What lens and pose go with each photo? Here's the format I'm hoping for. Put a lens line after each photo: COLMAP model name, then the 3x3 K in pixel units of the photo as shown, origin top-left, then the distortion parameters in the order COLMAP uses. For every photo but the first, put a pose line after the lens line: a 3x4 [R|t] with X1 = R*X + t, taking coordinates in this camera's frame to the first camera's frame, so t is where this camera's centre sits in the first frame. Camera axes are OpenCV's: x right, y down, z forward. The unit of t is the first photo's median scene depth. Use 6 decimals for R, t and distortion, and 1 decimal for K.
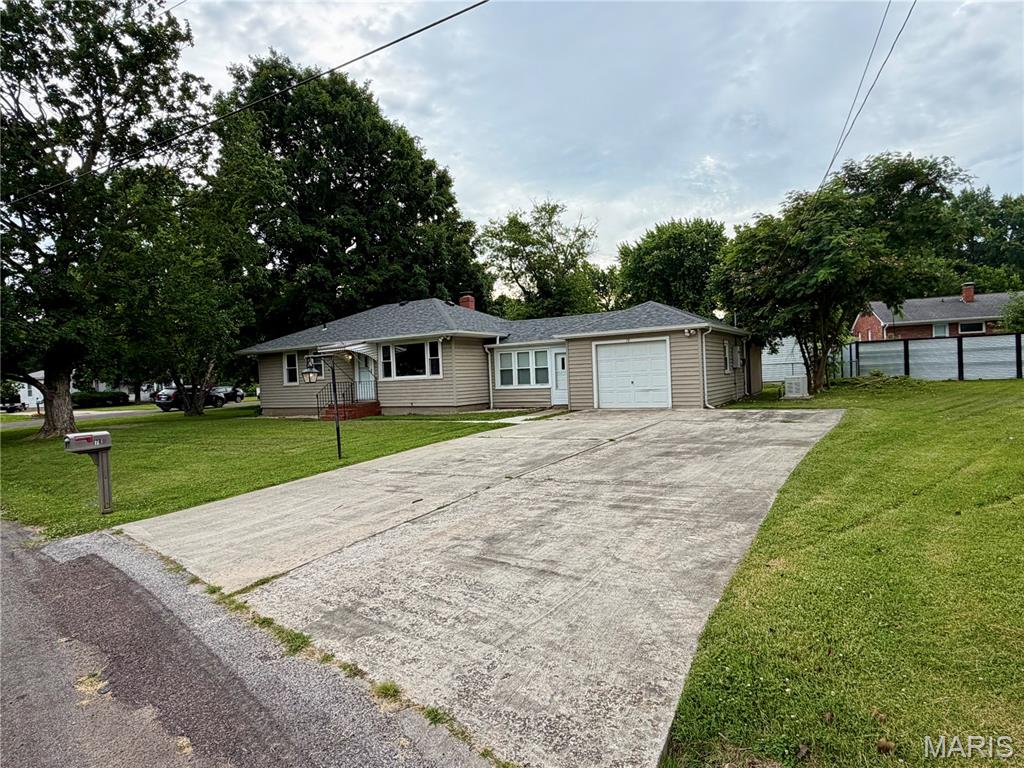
lens RADIAL K [[571.7, 0, 514.4], [0, 571.7, 376.9], [0, 0, 1]] dist [-0.003434, 0.001800]
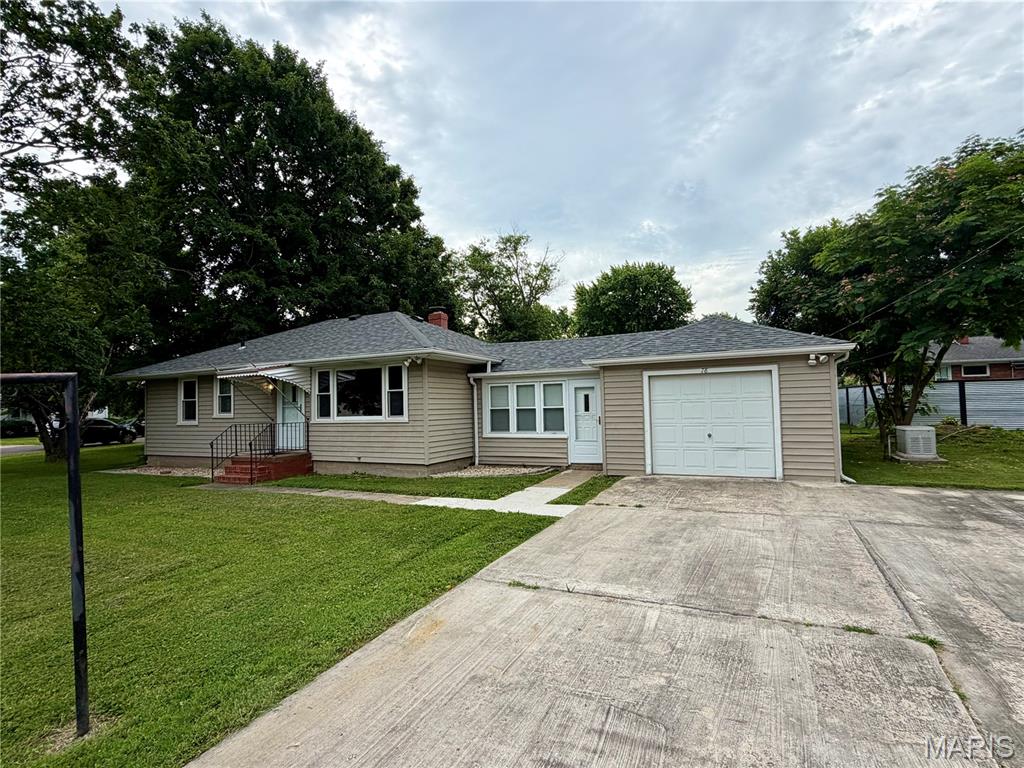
lens RADIAL K [[509.2, 0, 510.8], [0, 509.2, 384.5], [0, 0, 1]] dist [-0.000406, -0.004376]
pose [[0.995084, 0.023456, 0.096212, -0.051745], [-0.018813, 0.998627, -0.048888, -0.011091], [-0.097227, 0.046837, 0.994160, 0.320690]]
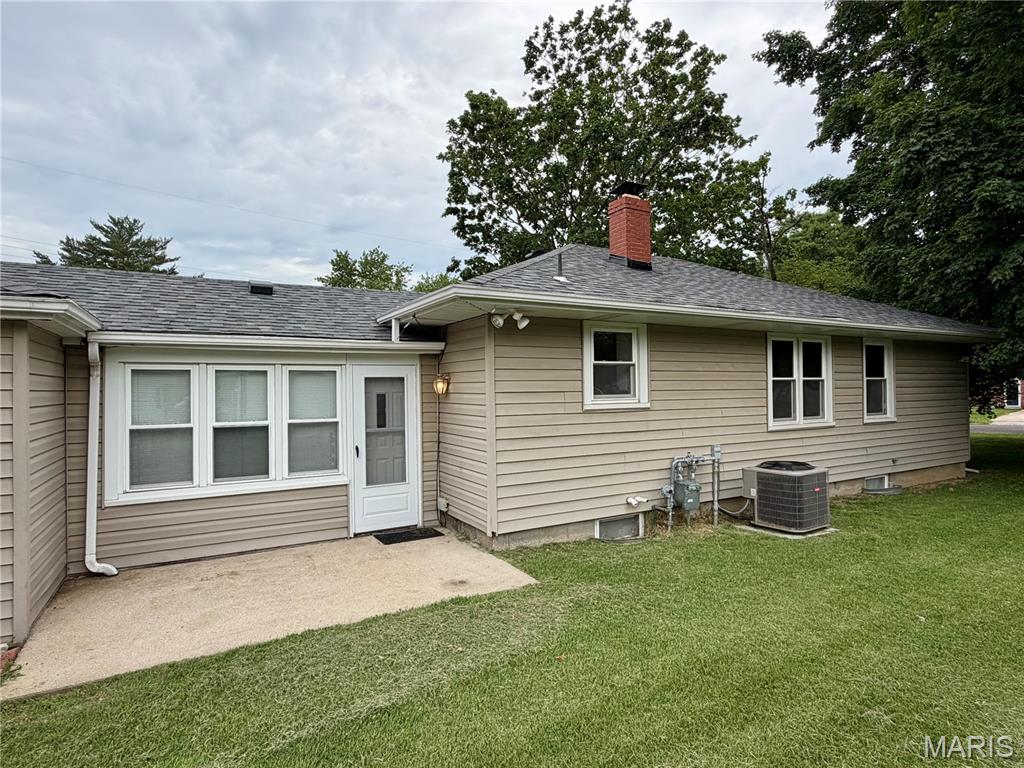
lens RADIAL K [[571.7, 0, 511.9], [0, 571.7, 384.9], [0, 0, 1]] dist [-0.003434, 0.001800]
pose [[0.490030, 0.050965, 0.870214, -0.144697], [0.000676, 0.998267, -0.058845, -0.014627], [-0.871705, 0.029424, 0.489146, 0.609113]]
